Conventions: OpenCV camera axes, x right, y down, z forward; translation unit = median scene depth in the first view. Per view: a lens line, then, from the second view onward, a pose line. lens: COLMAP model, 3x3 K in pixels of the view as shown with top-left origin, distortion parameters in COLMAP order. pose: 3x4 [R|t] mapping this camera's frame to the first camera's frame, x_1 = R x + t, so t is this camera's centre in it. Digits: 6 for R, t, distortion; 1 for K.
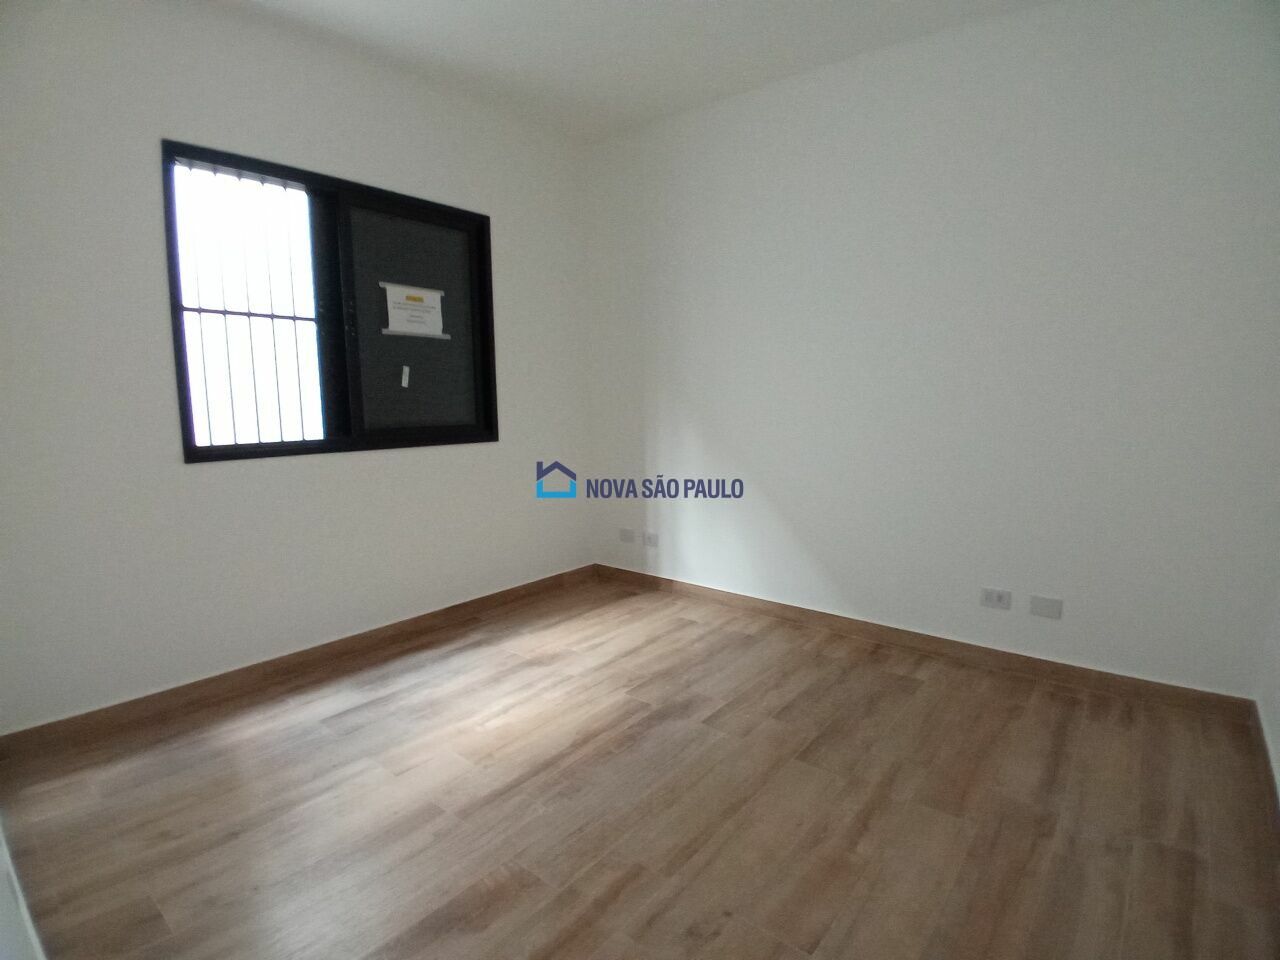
lens RADIAL K [[632.0, 0, 644.3], [0, 632.0, 491.3], [0, 0, 1]] dist [0.002657, -0.045861]
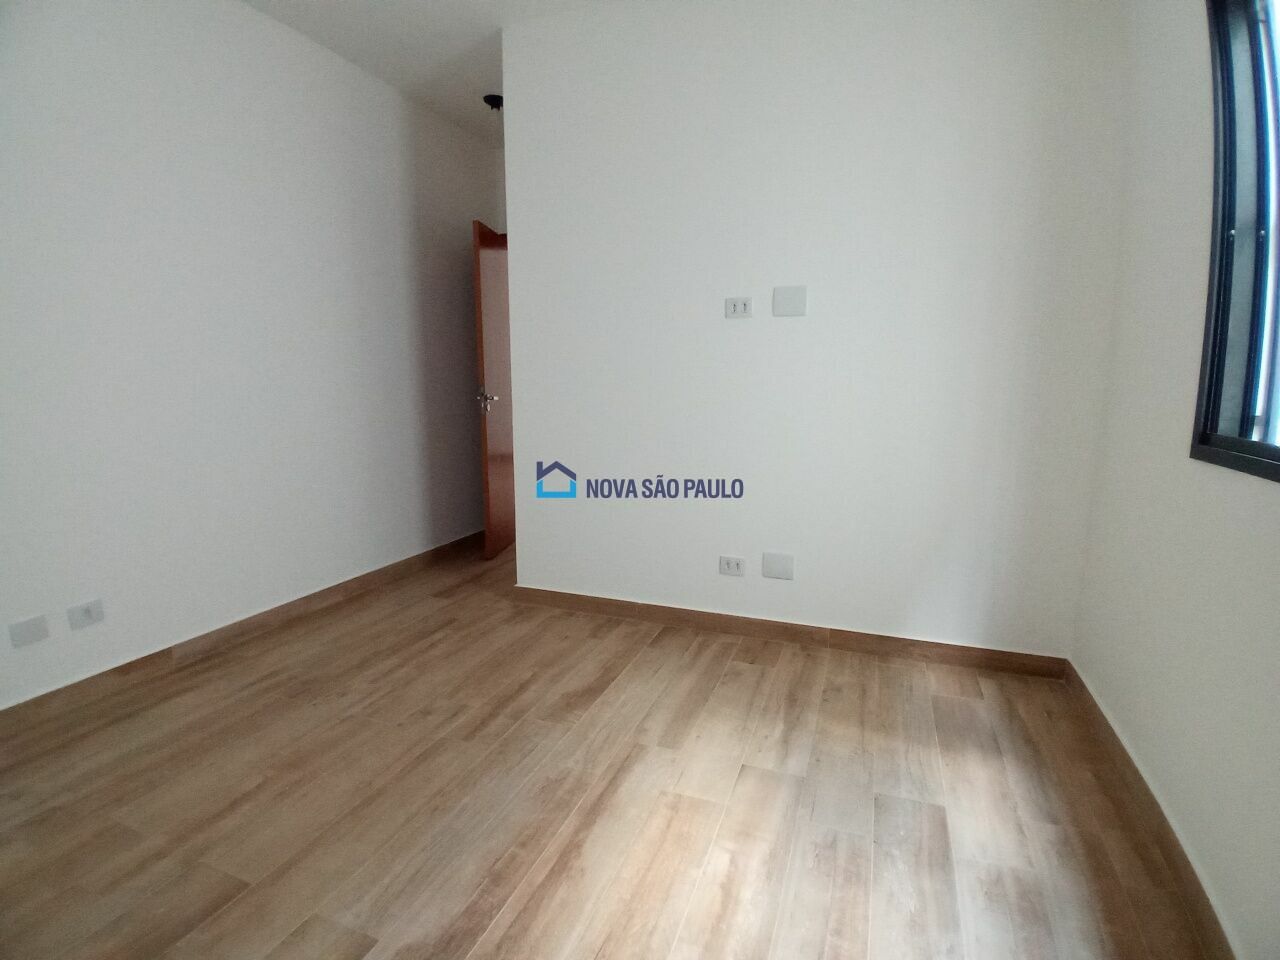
lens RADIAL K [[632.0, 0, 644.3], [0, 632.0, 491.3], [0, 0, 1]] dist [0.002657, -0.045861]
pose [[-0.949211, 0.053206, -0.310109, 0.017033], [-0.044456, 0.953032, 0.299590, -0.216210], [0.311484, 0.298161, -0.902263, 1.701118]]
